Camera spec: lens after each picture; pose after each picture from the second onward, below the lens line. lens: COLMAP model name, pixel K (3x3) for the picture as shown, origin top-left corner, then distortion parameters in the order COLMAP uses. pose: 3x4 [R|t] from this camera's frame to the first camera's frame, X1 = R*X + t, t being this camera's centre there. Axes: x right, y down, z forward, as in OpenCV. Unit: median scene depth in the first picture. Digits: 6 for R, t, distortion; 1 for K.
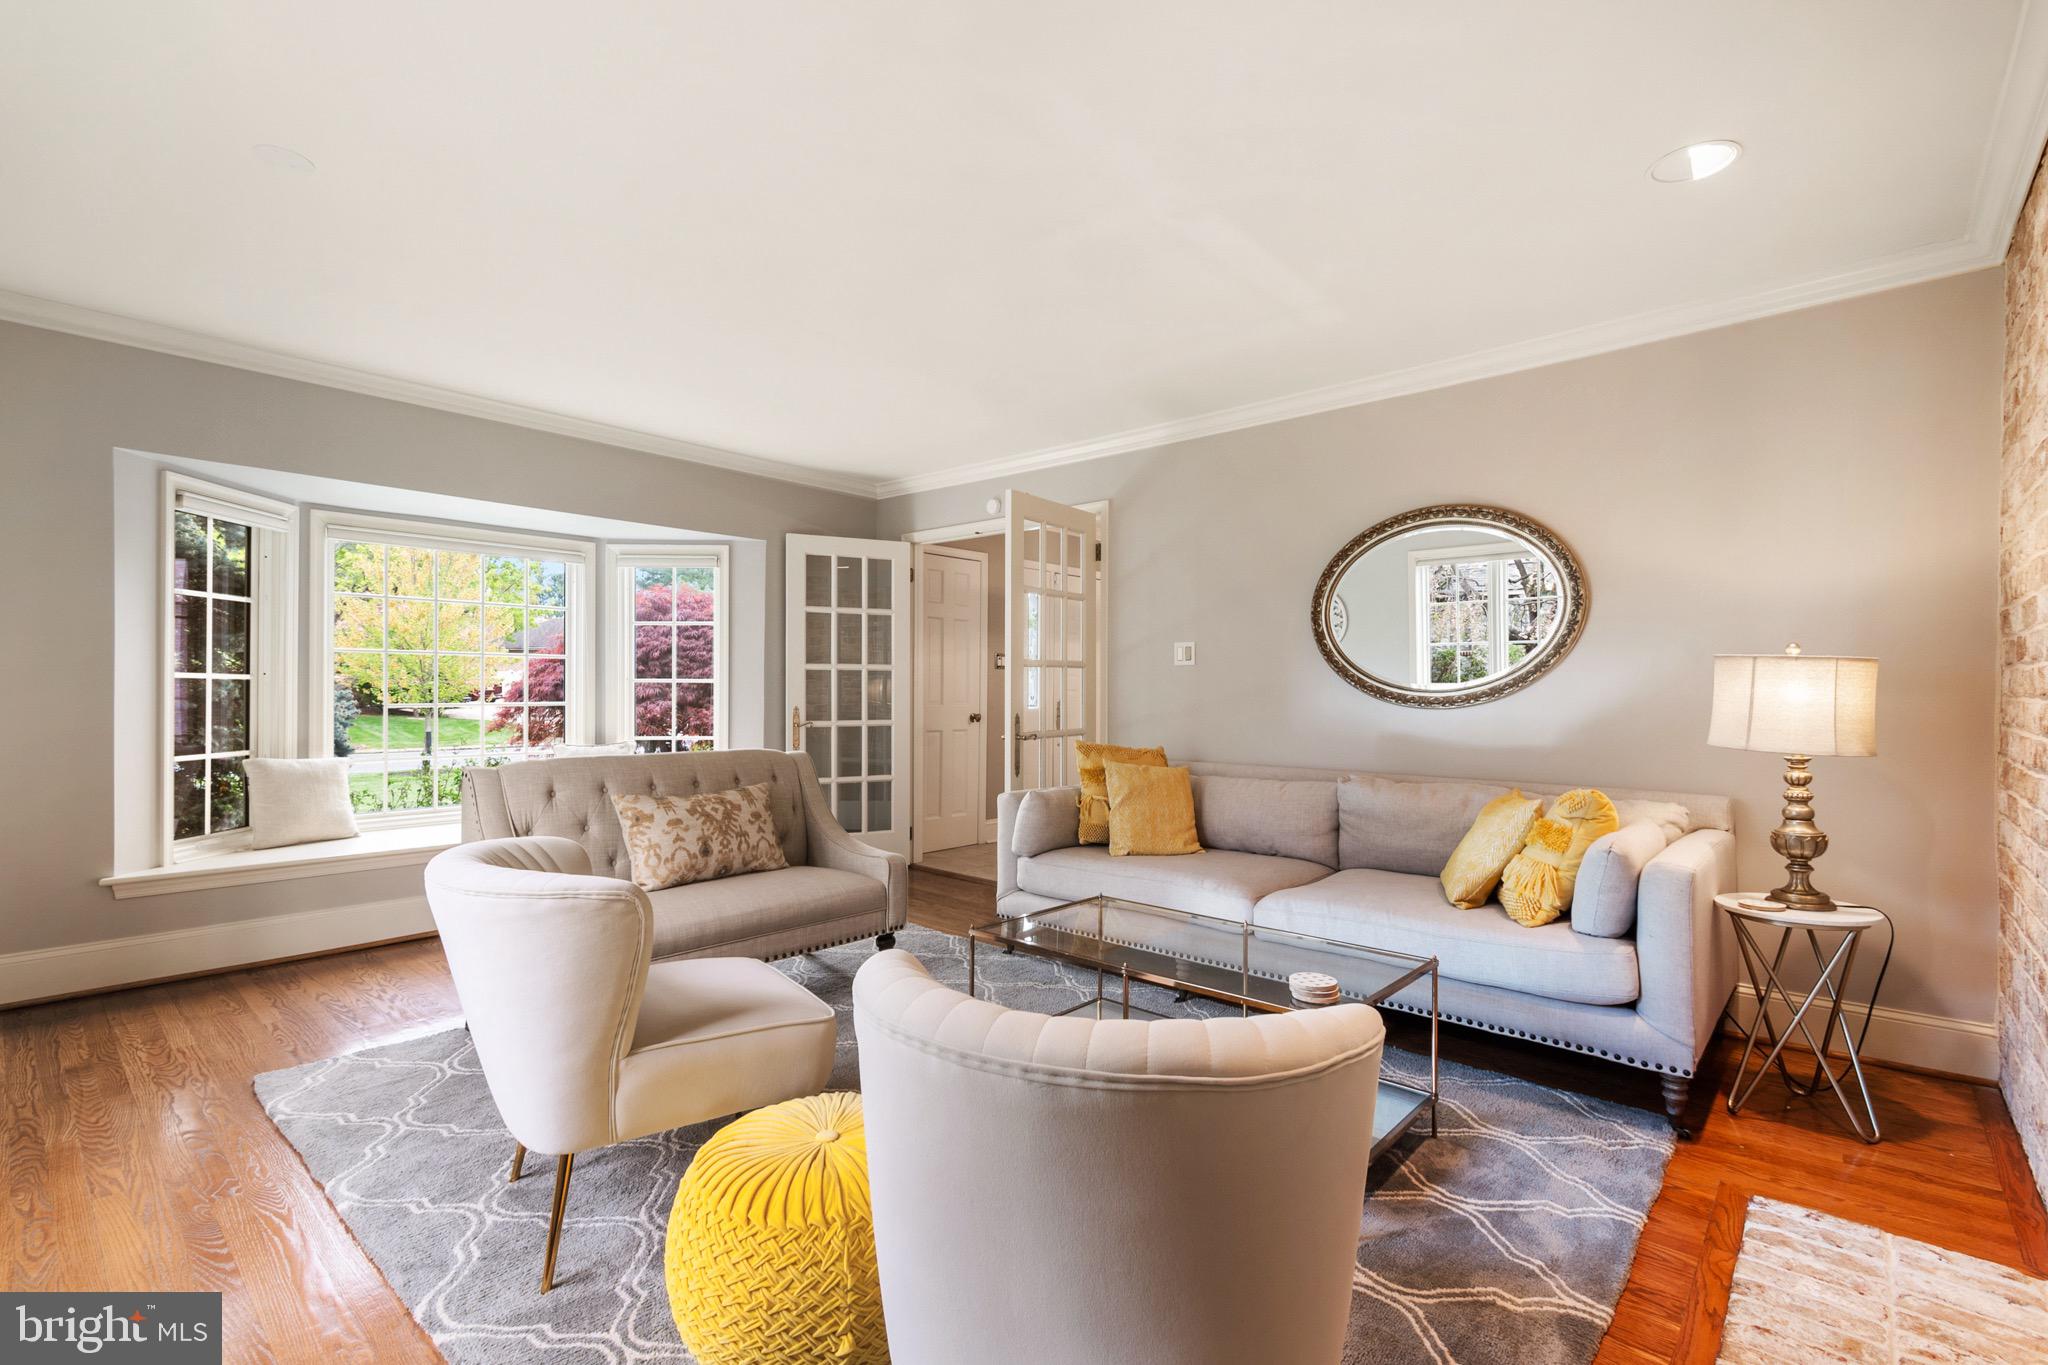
lens RADIAL K [[935.1, 0, 1029.2], [0, 935.1, 696.0], [0, 0, 1]] dist [0.003396, -0.000037]
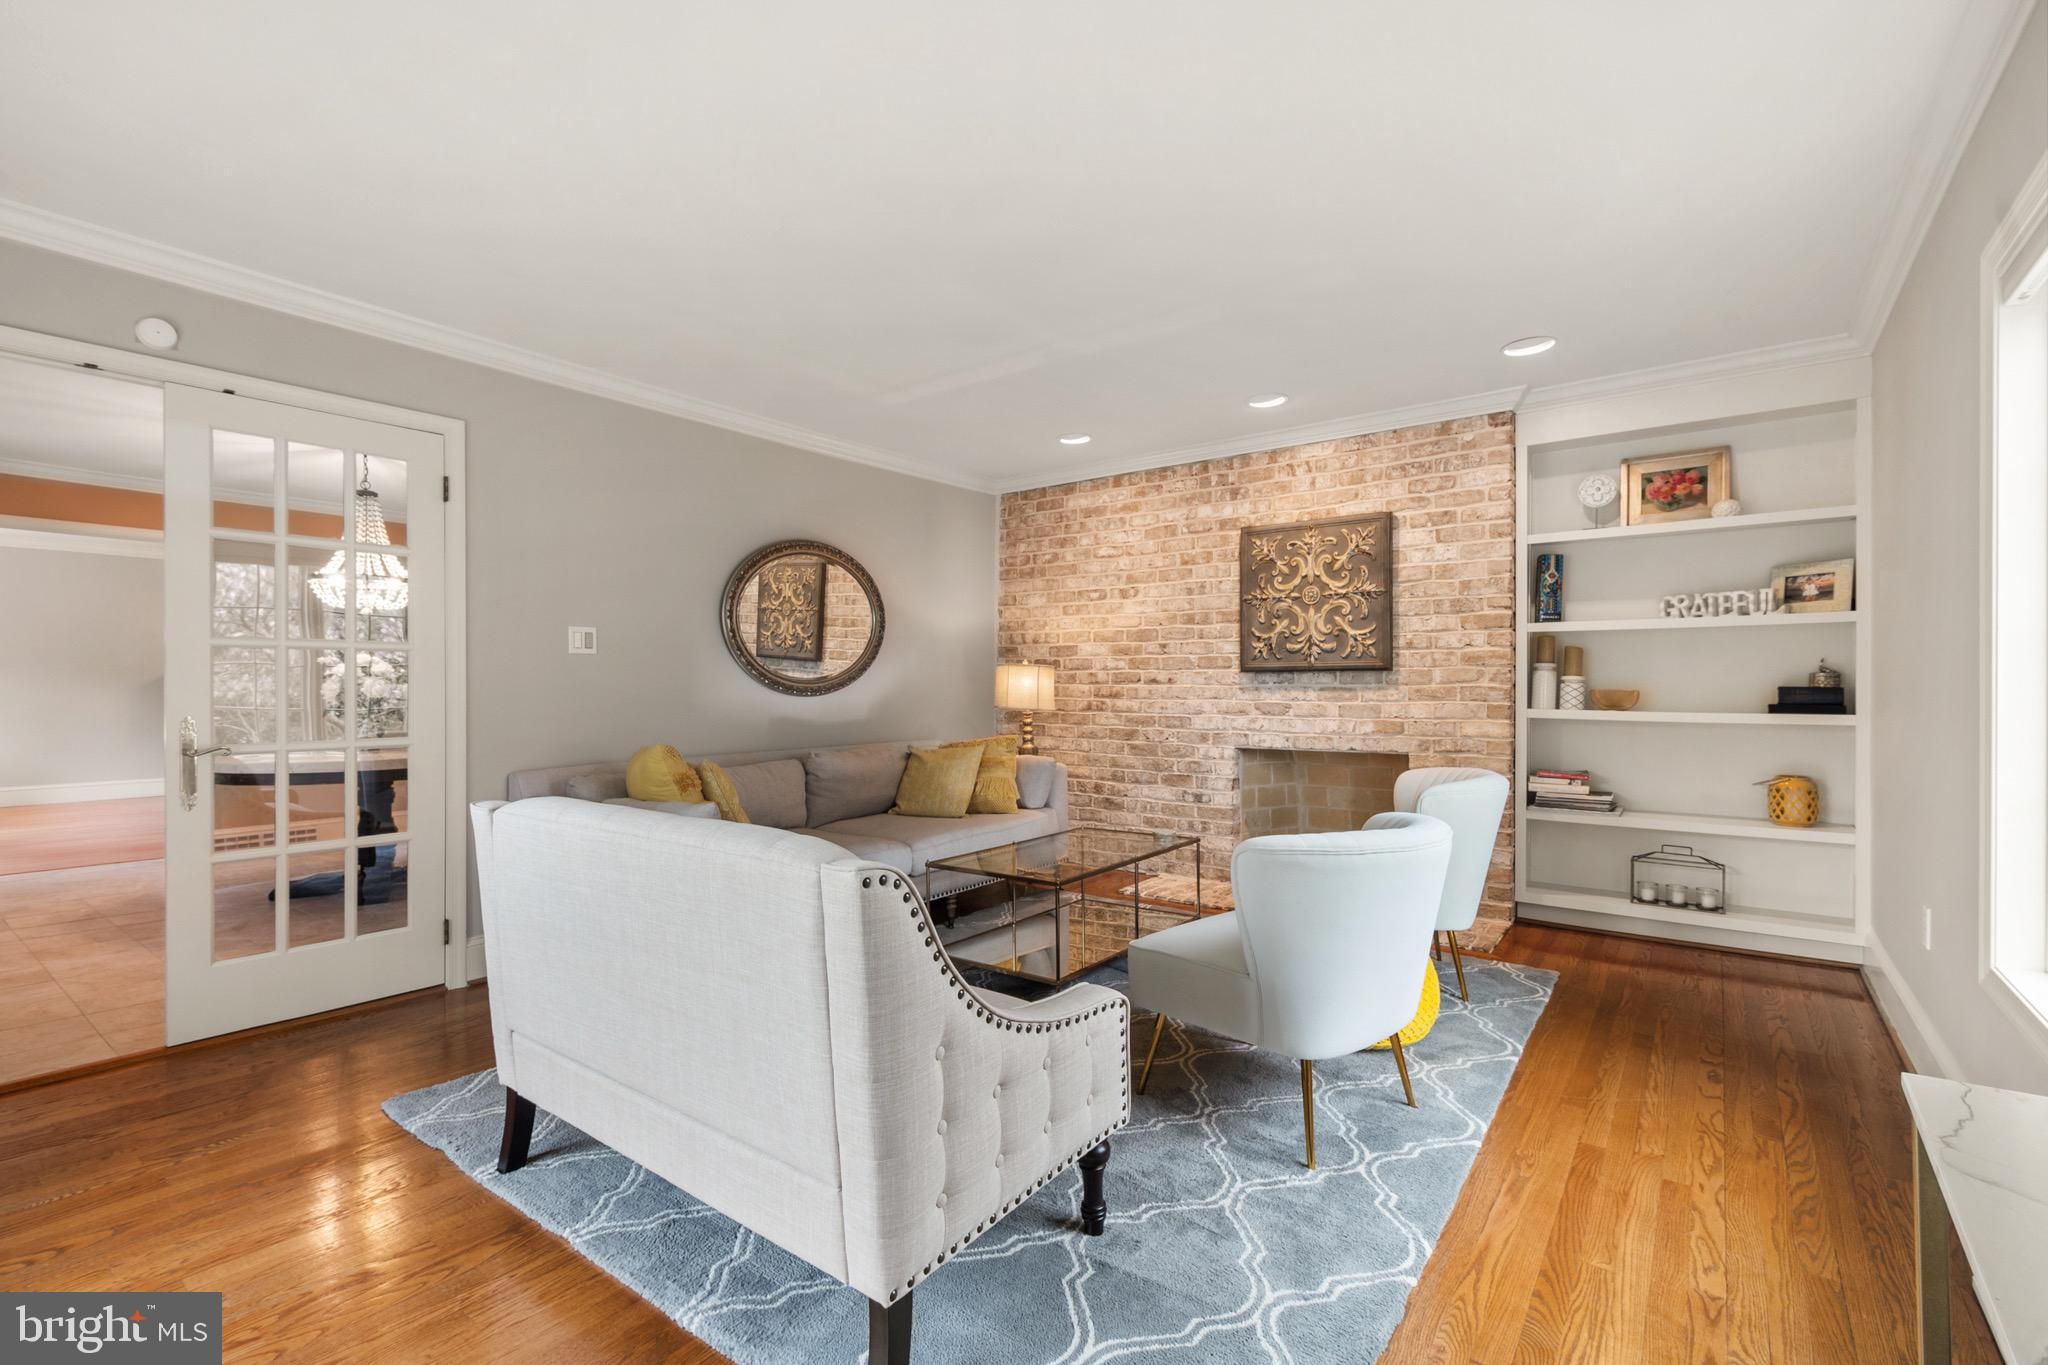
lens RADIAL K [[935.1, 0, 1029.2], [0, 935.1, 696.0], [0, 0, 1]] dist [0.003396, -0.000037]
pose [[-0.072815, -0.008893, 0.997306, -0.825505], [-0.007187, 0.999939, 0.008391, -0.004373], [-0.997320, -0.006557, -0.072874, 0.736383]]
